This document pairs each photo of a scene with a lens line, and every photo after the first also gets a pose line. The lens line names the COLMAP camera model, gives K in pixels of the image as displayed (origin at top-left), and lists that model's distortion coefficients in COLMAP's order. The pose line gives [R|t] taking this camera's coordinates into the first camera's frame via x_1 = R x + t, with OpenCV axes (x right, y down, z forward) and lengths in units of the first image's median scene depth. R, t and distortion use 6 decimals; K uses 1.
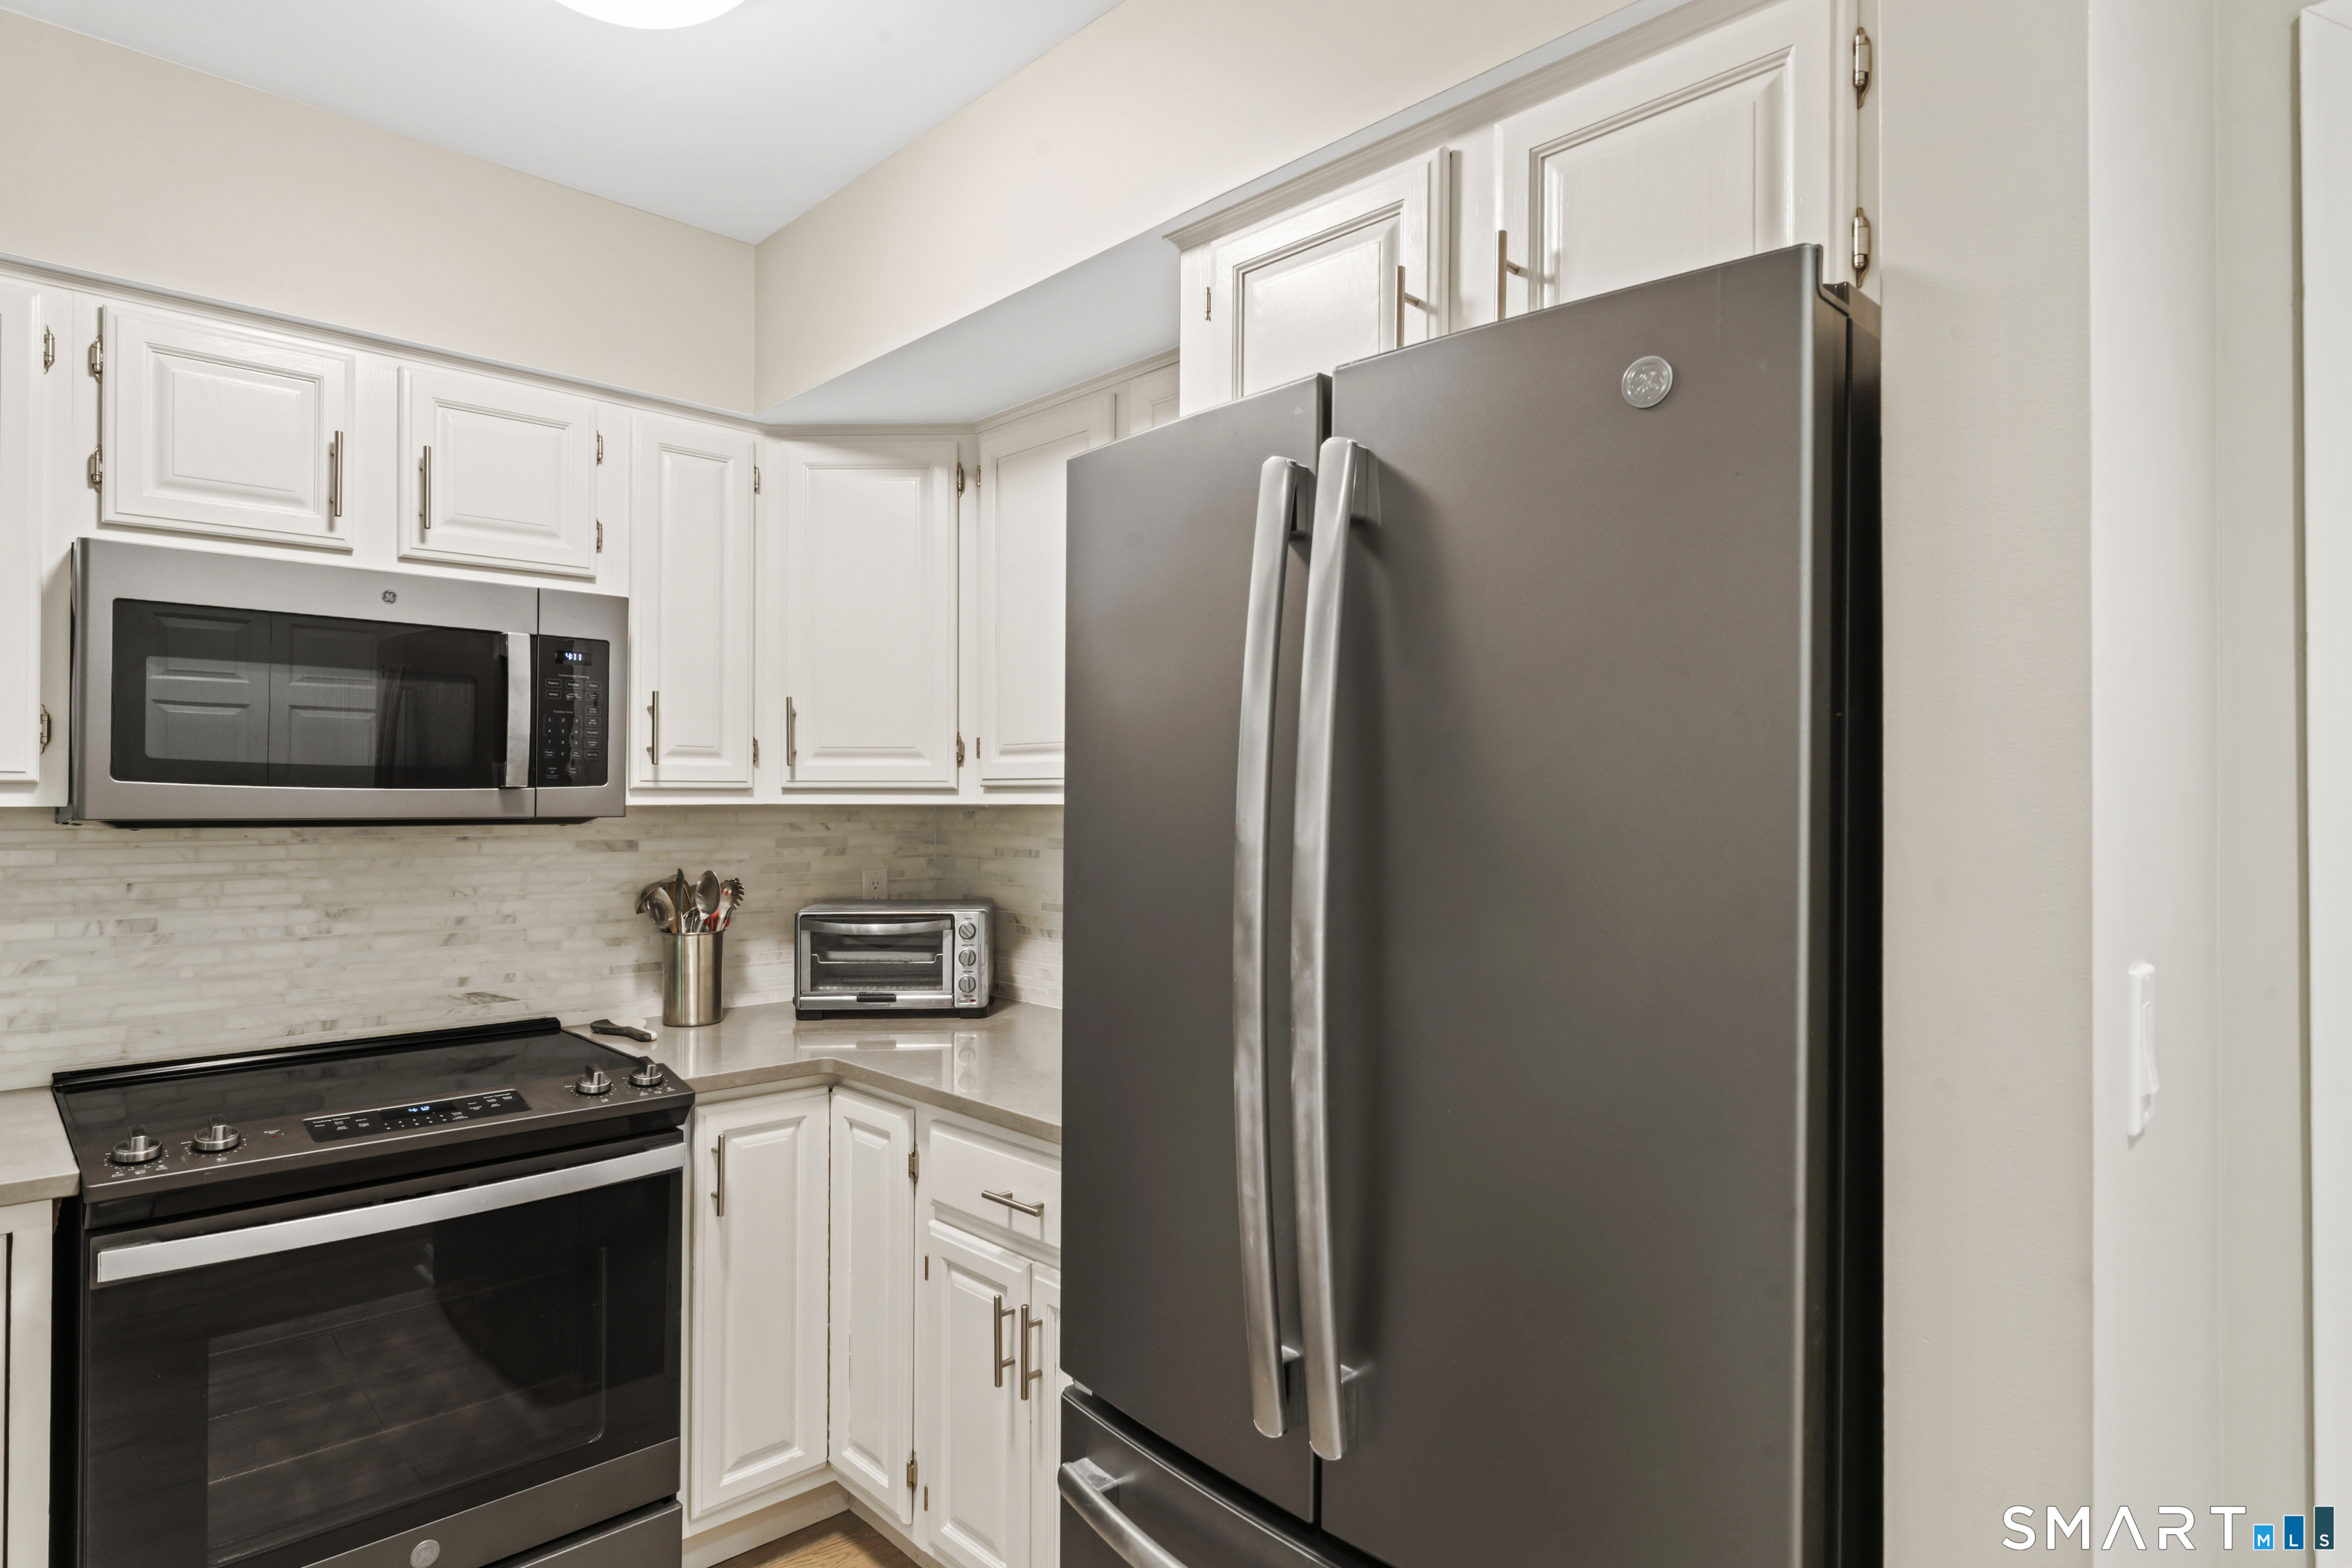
lens RADIAL K [[1297.7, 0, 1162.6], [0, 1297.7, 790.7], [0, 0, 1]] dist [0.001387, -0.000082]
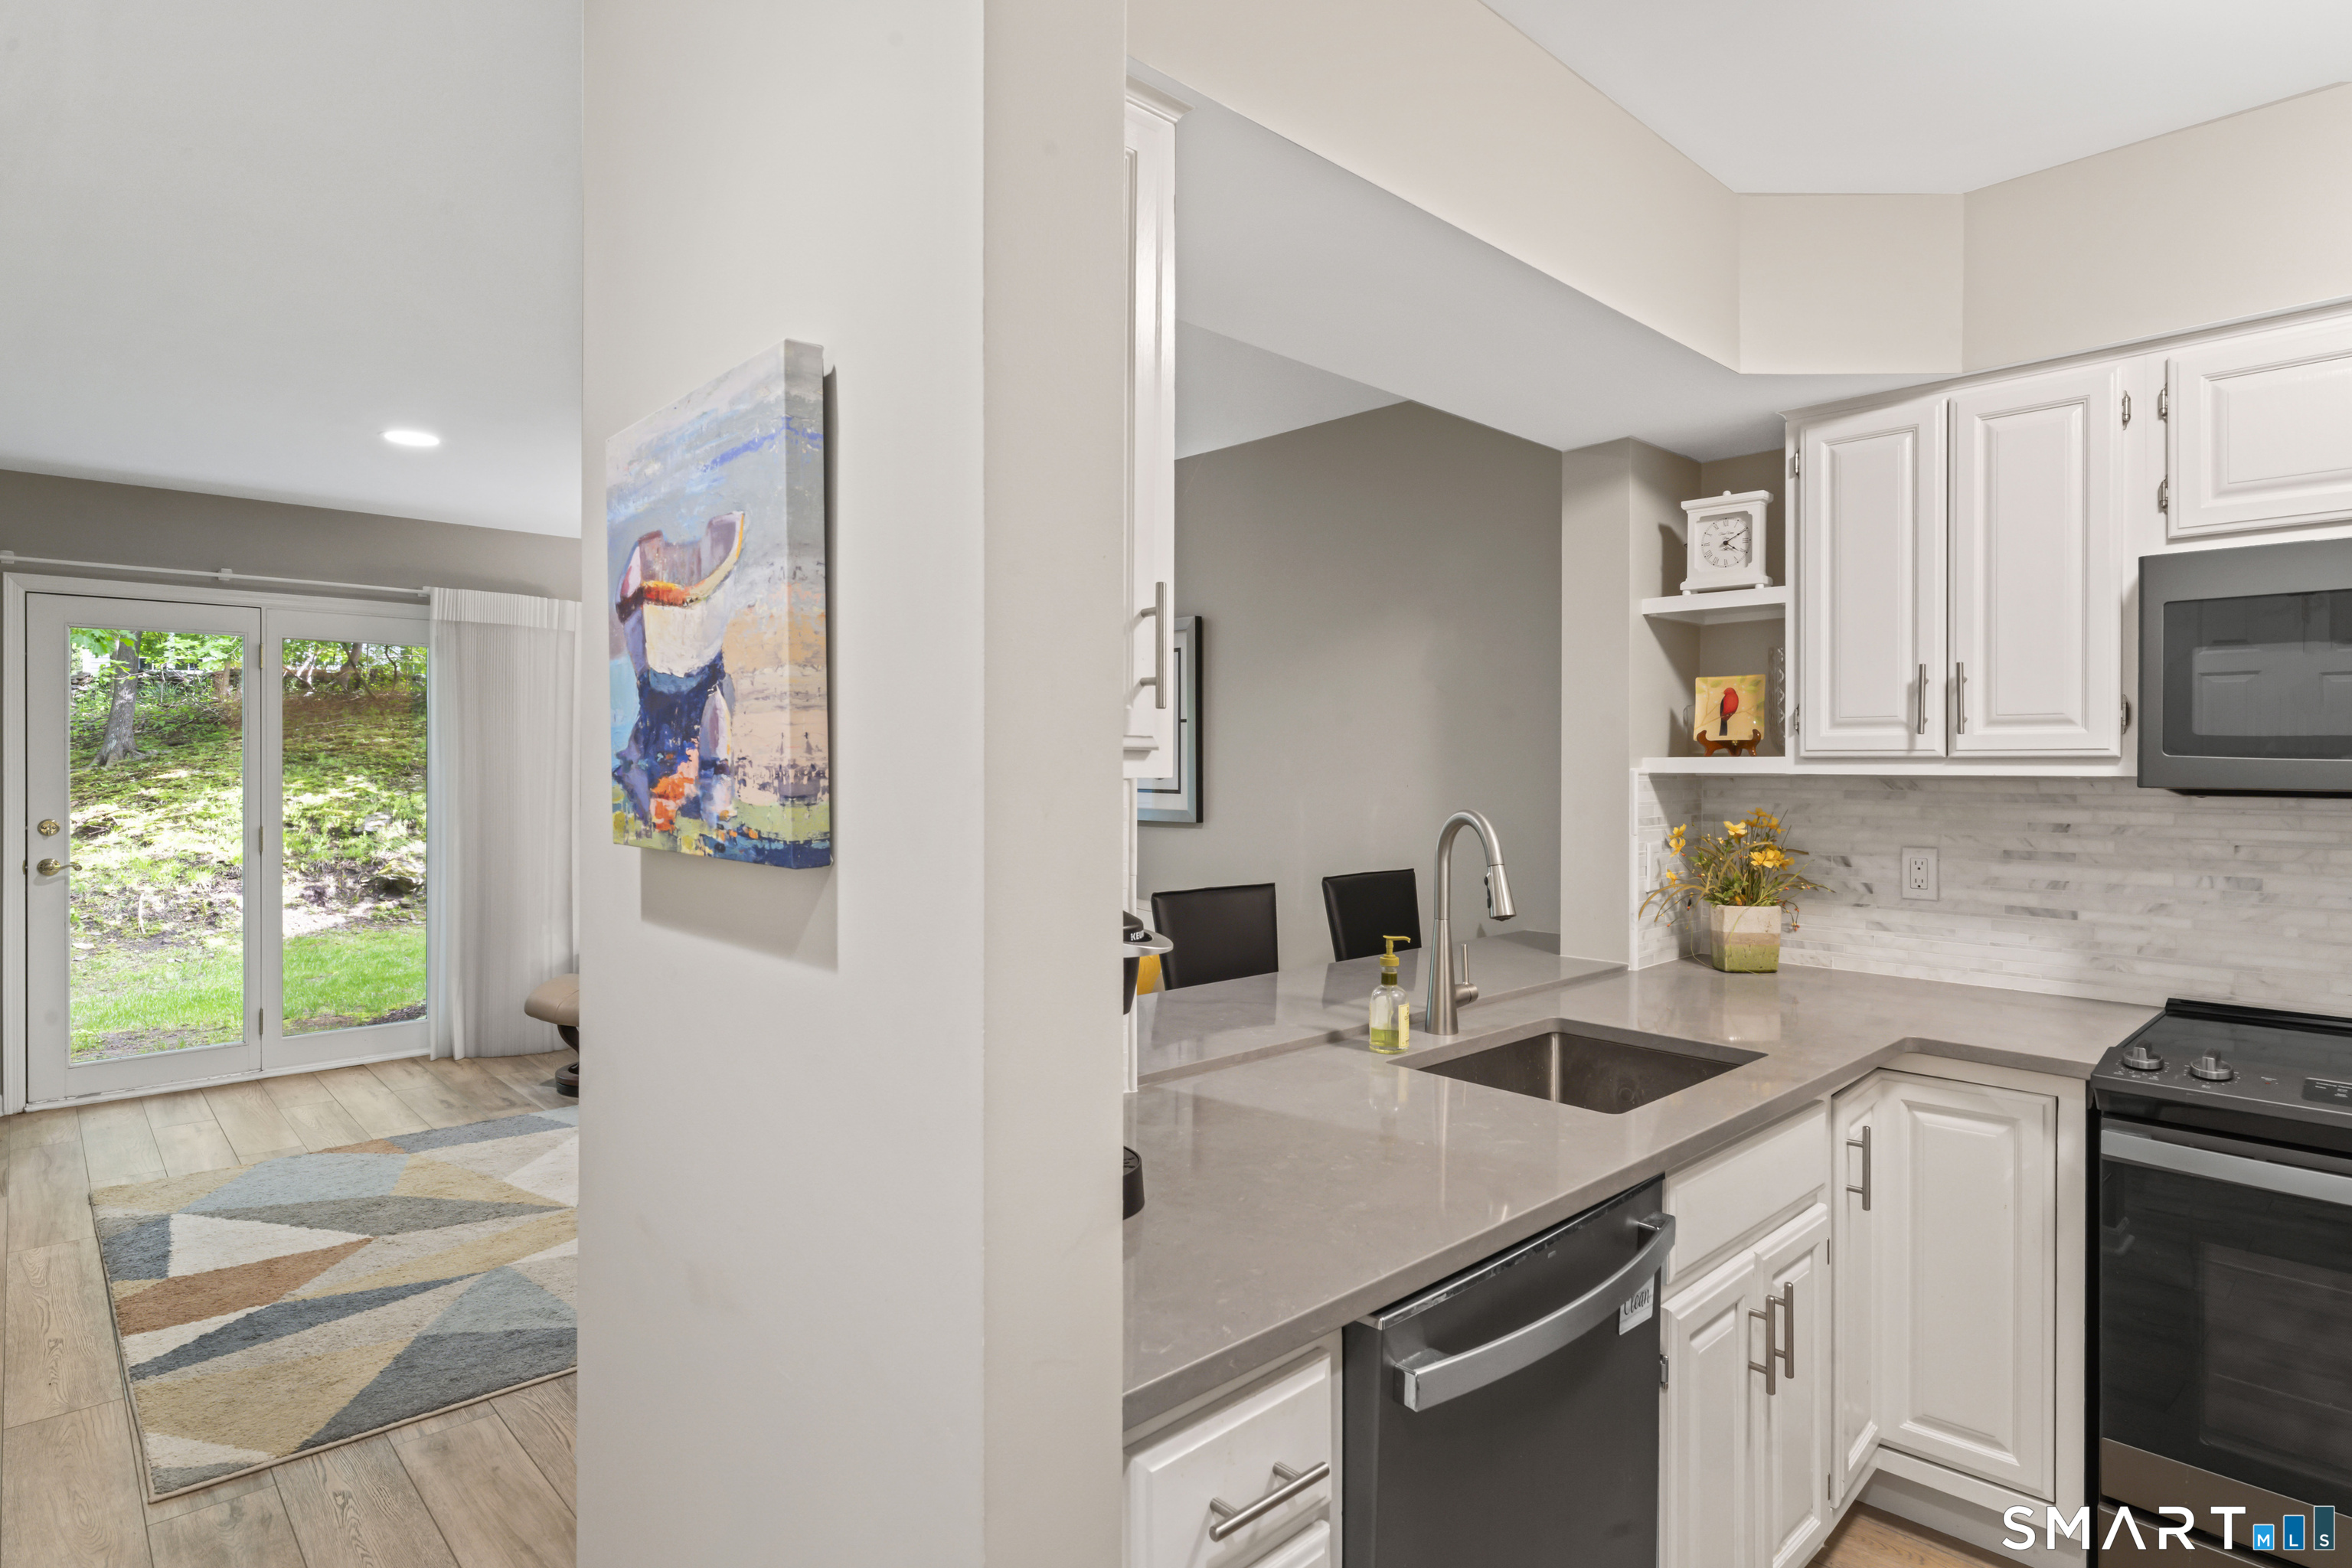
lens RADIAL K [[1240.2, 0, 1182.3], [0, 1240.2, 765.6], [0, 0, 1]] dist [-0.000575, 0.001726]
pose [[-0.005257, -0.002413, -0.999983, 0.287001], [0.001193, 0.999996, -0.002420, 0.003353], [0.999985, -0.001206, -0.005254, 0.085155]]
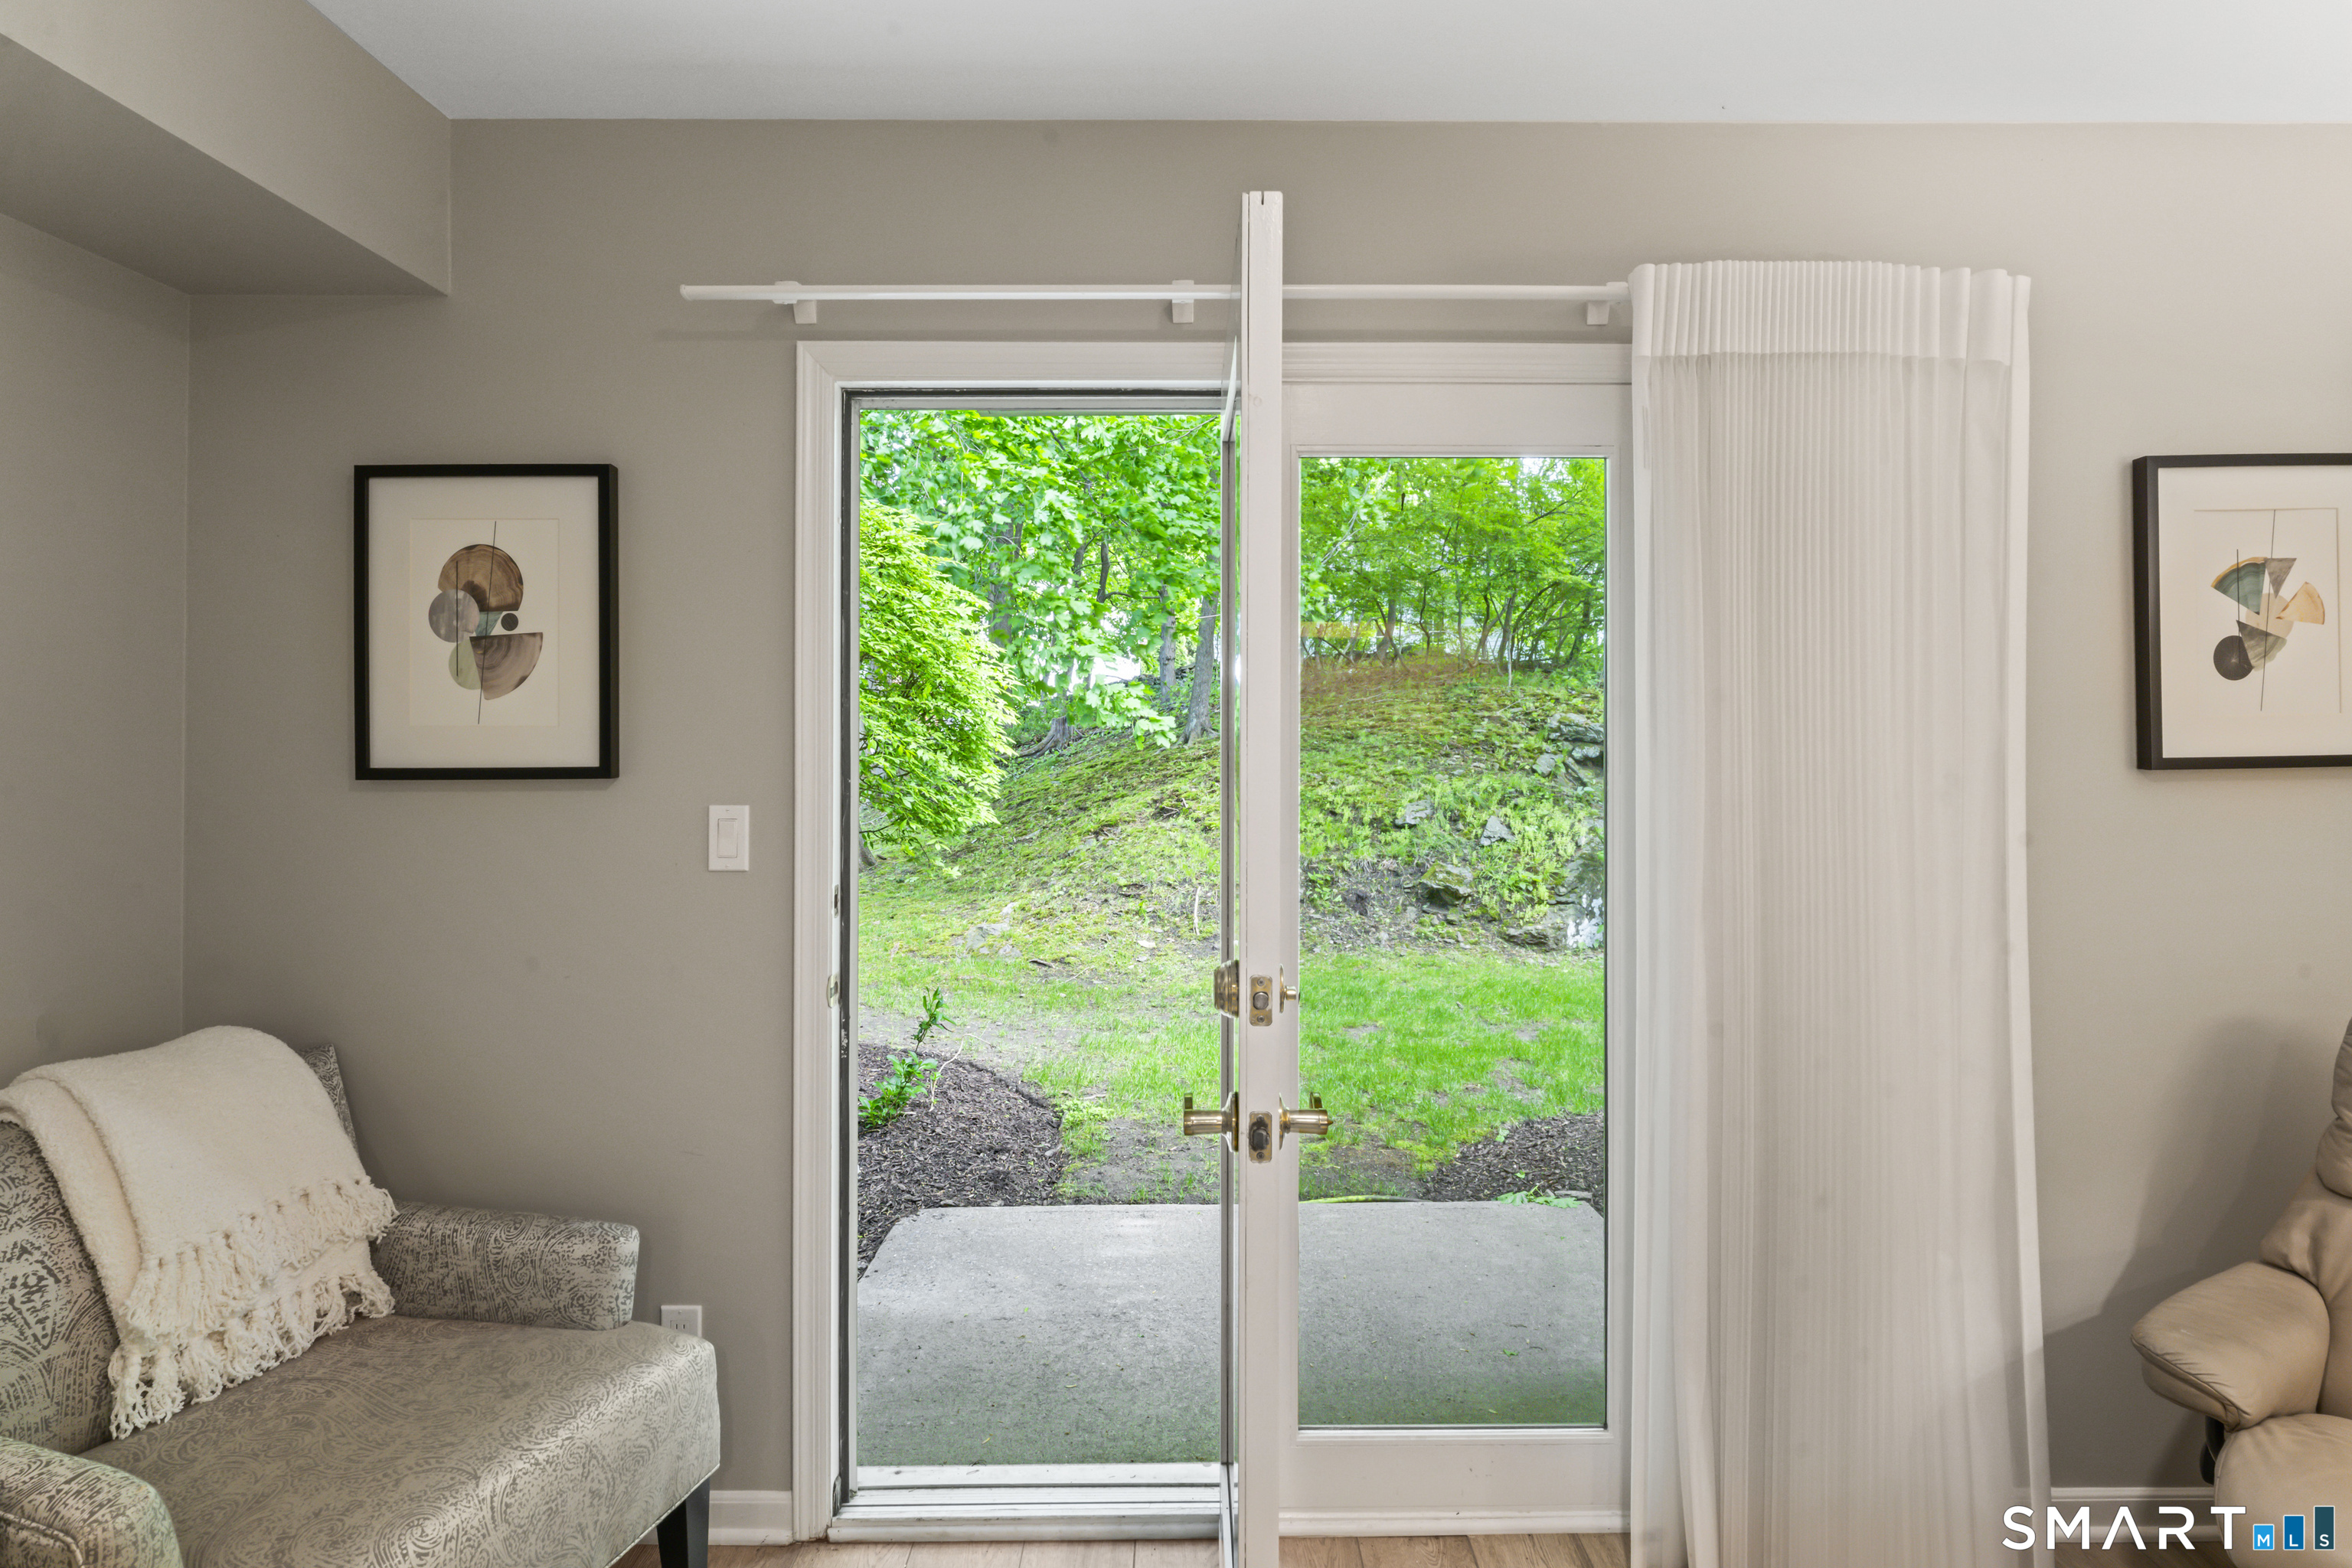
lens RADIAL K [[1165.9, 0, 1206.8], [0, 1165.9, 725.6], [0, 0, 1]] dist [-0.012676, 0.002697]
pose [[-0.675516, -0.011226, -0.737259, -1.394858], [-0.001087, 0.999898, -0.014230, -0.023367], [0.737344, -0.008811, -0.675460, -1.114170]]
